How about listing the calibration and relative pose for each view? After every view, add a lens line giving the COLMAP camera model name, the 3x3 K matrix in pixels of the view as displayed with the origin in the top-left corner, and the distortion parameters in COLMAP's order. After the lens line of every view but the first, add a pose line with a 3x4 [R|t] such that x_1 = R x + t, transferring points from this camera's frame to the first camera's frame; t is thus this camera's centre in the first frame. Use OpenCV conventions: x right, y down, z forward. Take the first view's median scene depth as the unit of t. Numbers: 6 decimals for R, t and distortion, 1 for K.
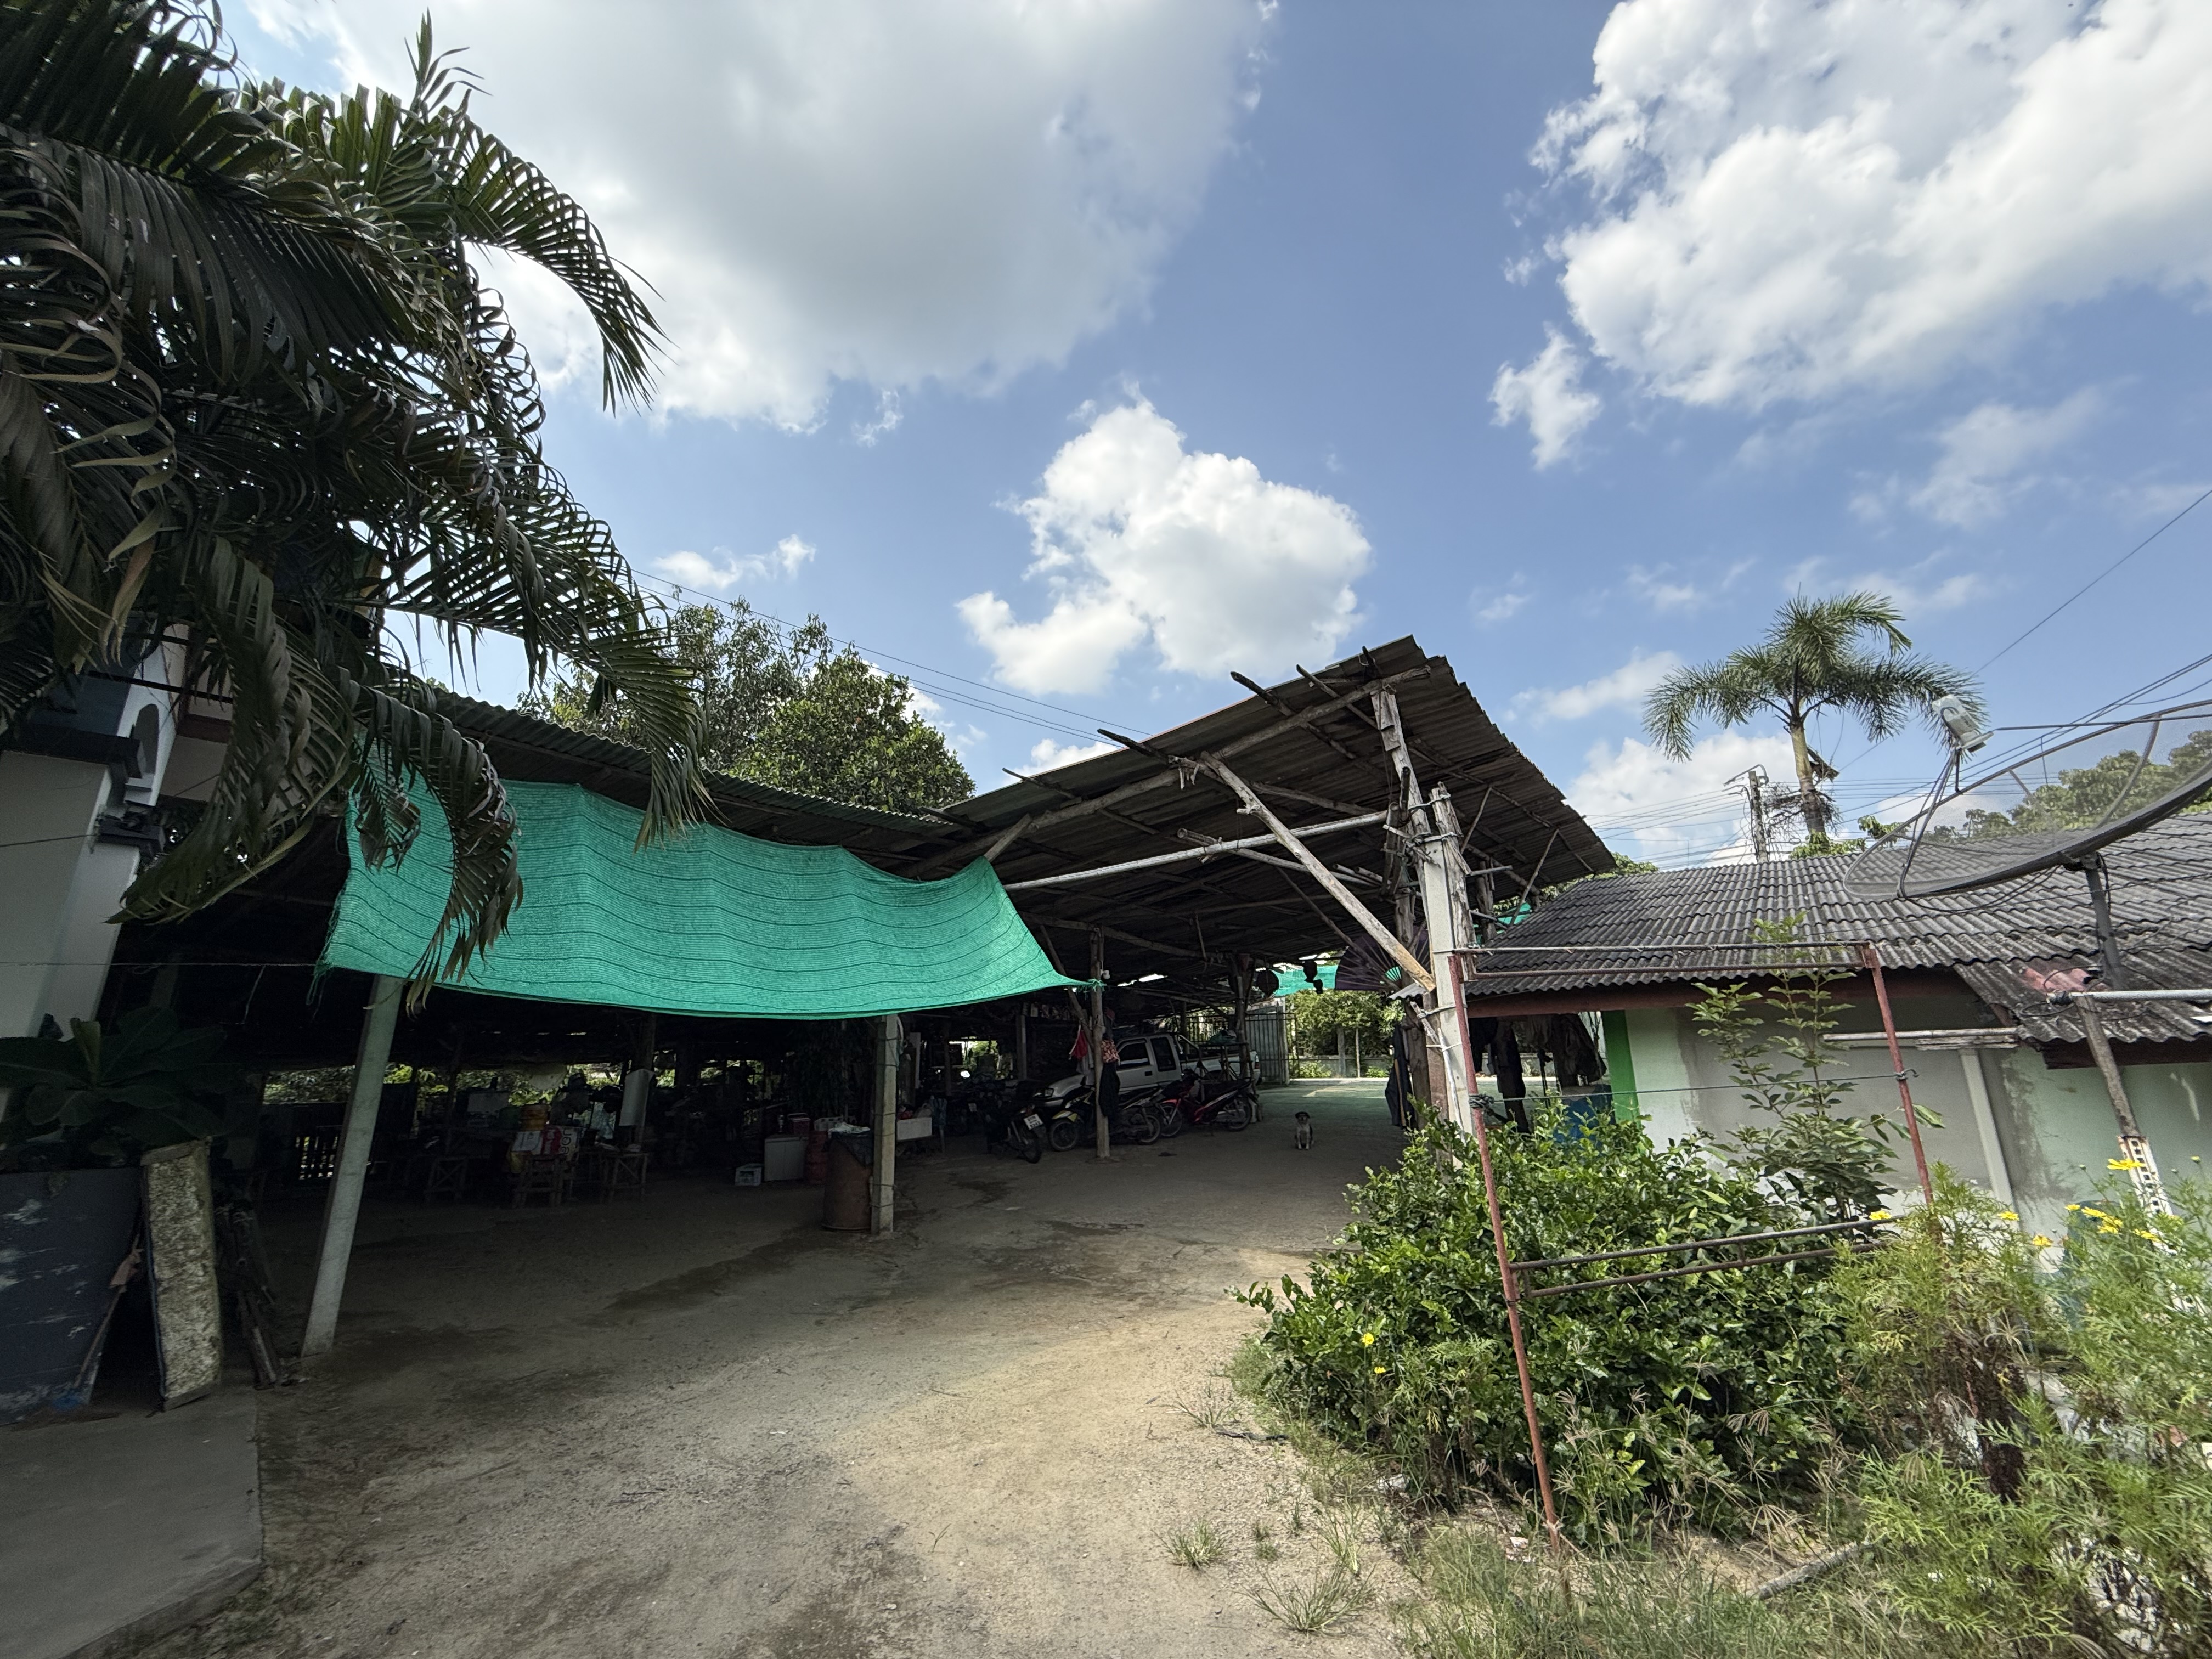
lens RADIAL K [[884.1, 0, 1106.0], [0, 884.1, 829.5], [0, 0, 1]] dist [0.000969, 0.000332]
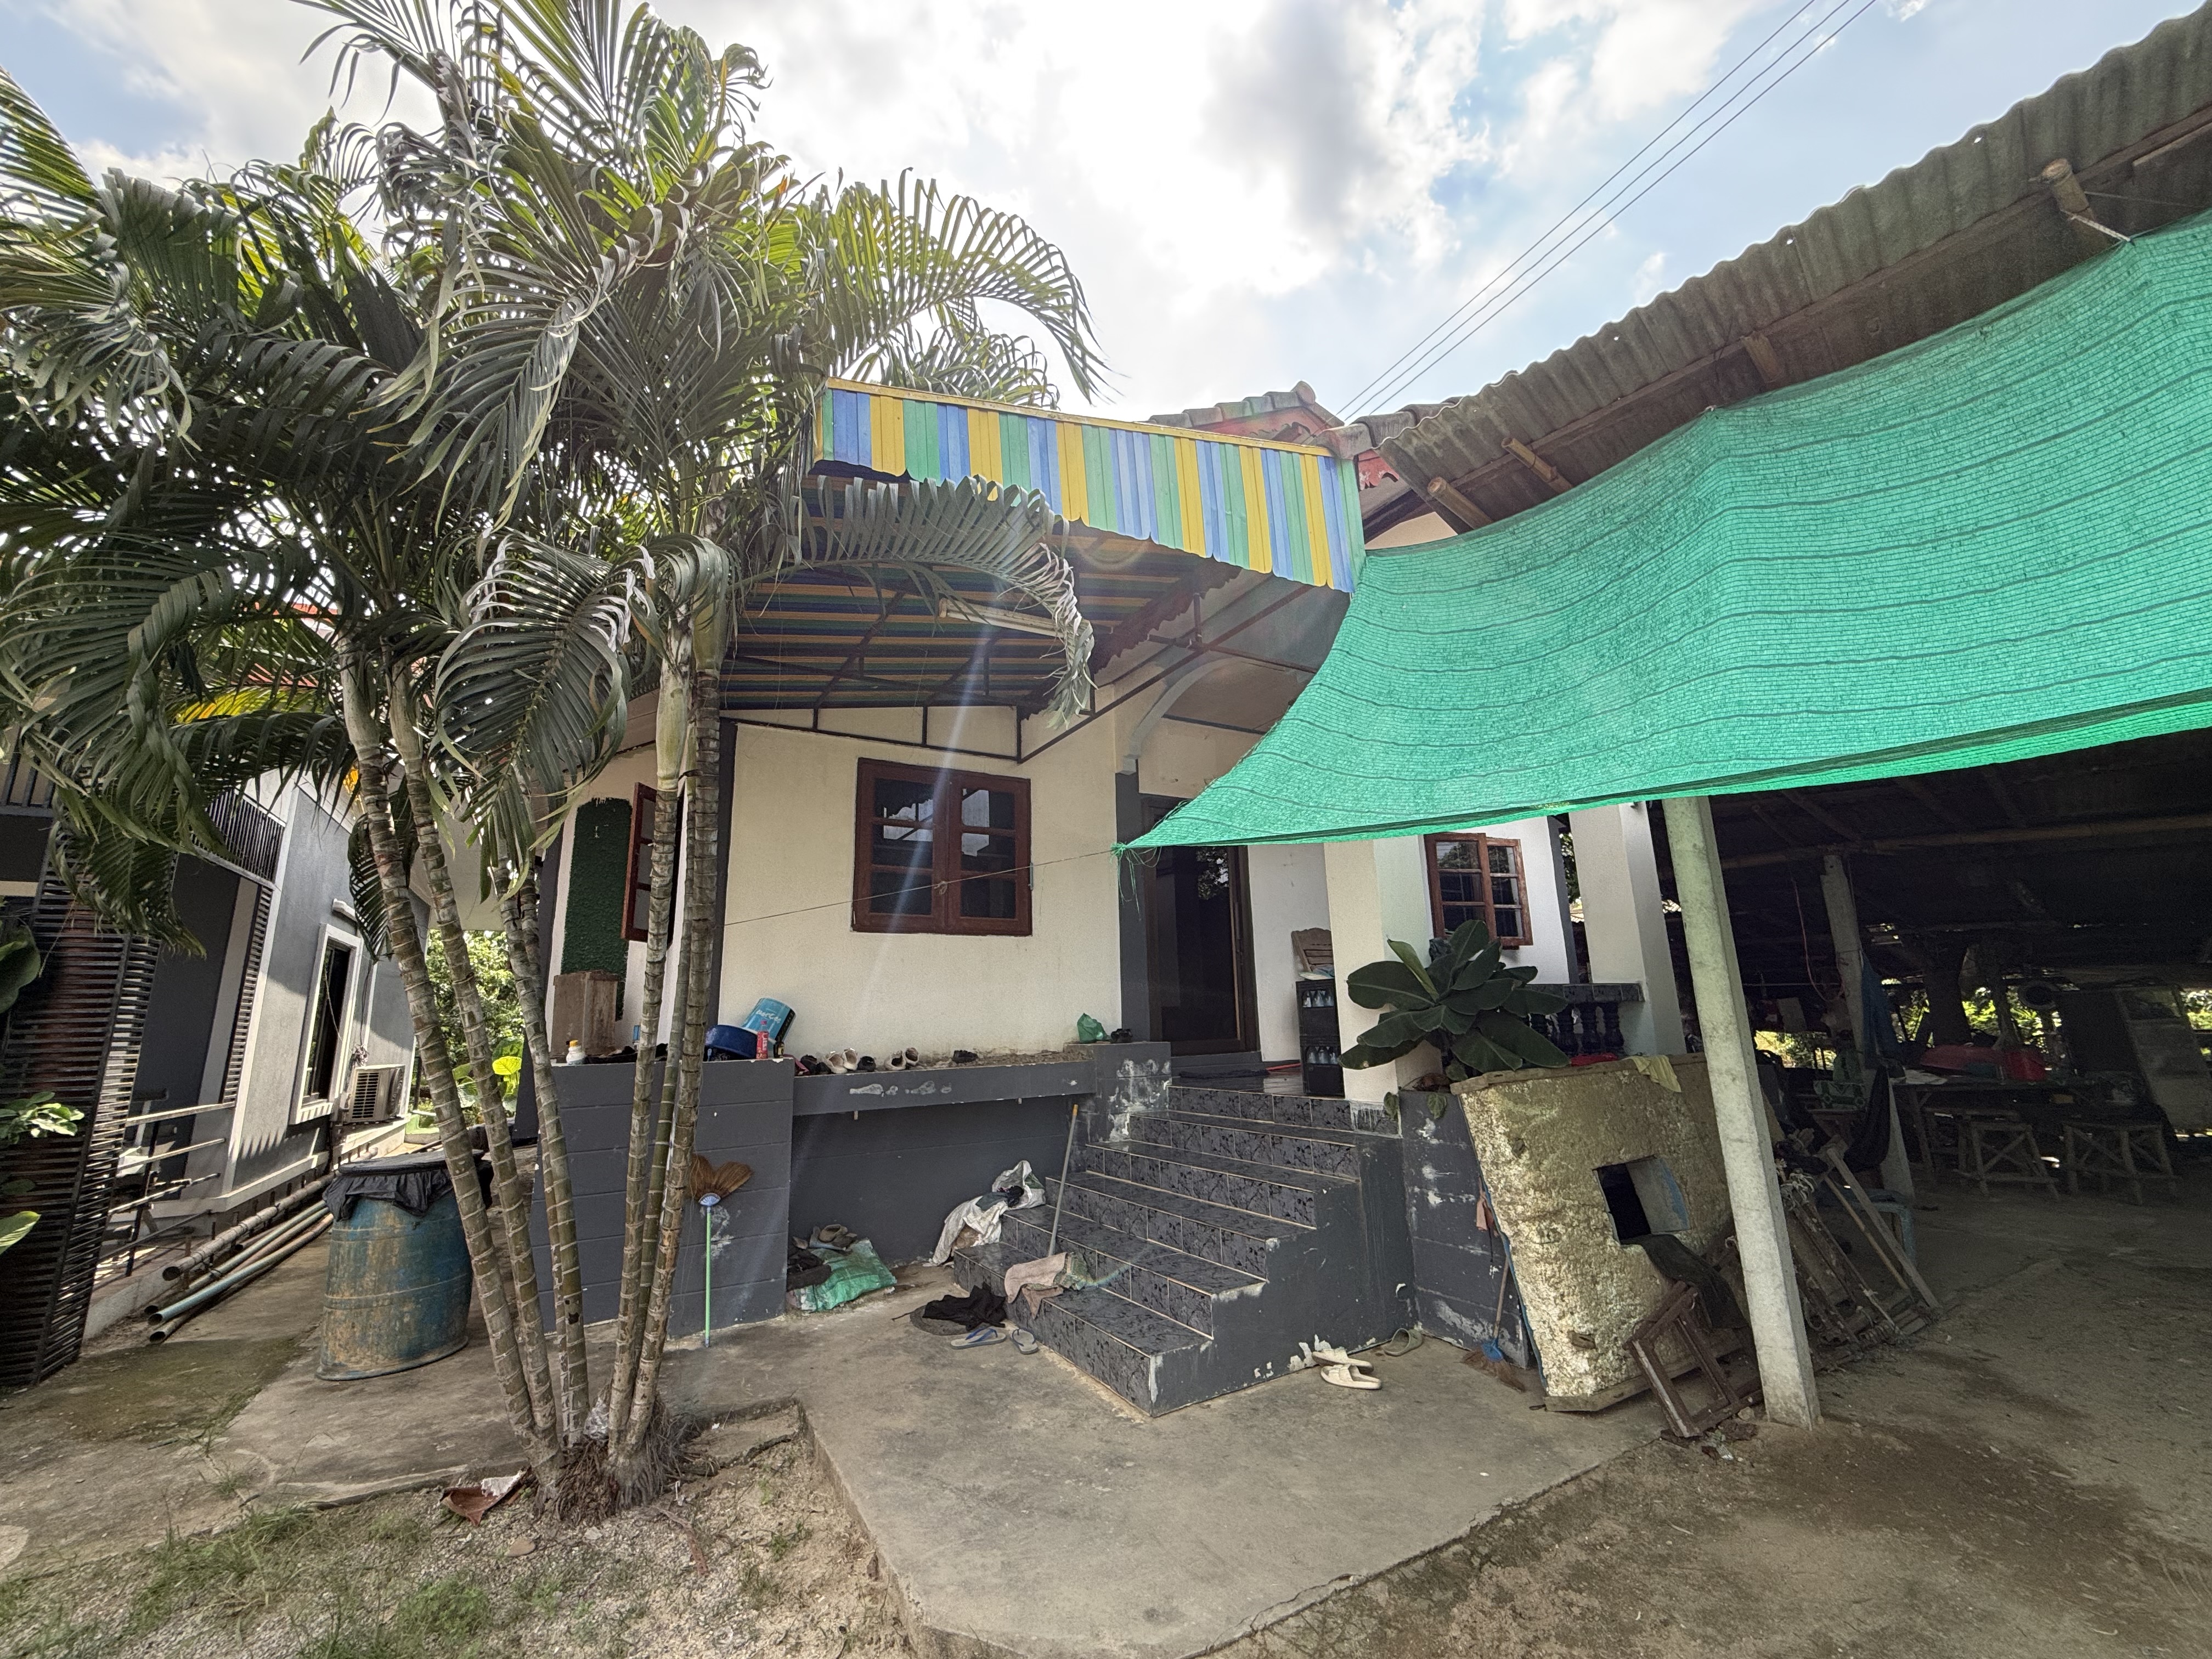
lens RADIAL K [[884.1, 0, 1106.0], [0, 884.1, 829.5], [0, 0, 1]] dist [0.000969, 0.000332]
pose [[-0.210913, -0.199671, -0.956895, -0.118244], [0.267485, 0.929763, -0.252967, 0.261107], [0.940196, -0.309308, -0.142690, 0.873003]]
